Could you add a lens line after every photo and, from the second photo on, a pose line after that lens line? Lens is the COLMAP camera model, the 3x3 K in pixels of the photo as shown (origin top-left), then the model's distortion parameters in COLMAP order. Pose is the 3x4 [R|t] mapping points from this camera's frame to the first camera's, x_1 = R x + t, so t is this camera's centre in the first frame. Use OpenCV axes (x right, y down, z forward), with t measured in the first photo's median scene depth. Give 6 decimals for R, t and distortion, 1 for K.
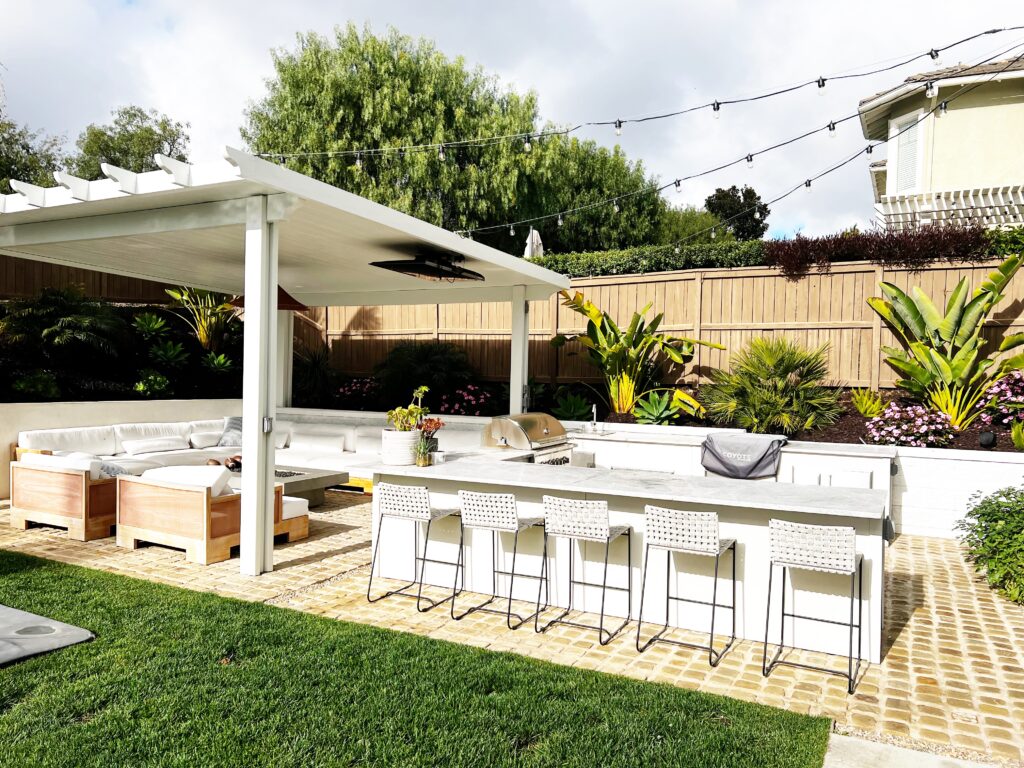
lens RADIAL K [[771.0, 0, 504.8], [0, 771.0, 387.3], [0, 0, 1]] dist [0.053350, -0.059608]
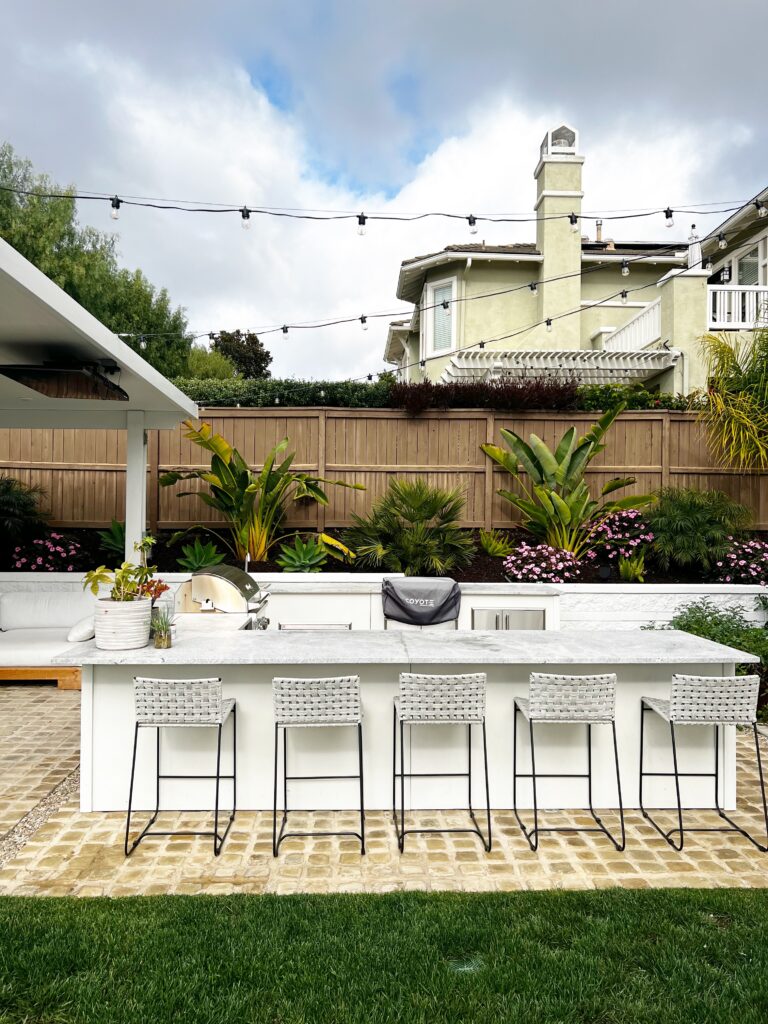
lens RADIAL K [[771.0, 0, 383.4], [0, 771.0, 517.9], [0, 0, 1]] dist [0.053350, -0.059608]
pose [[0.870056, -0.009532, 0.492861, -0.183277], [0.017041, 0.999797, -0.010746, -0.005392], [-0.492658, 0.017748, 0.870042, 0.168118]]
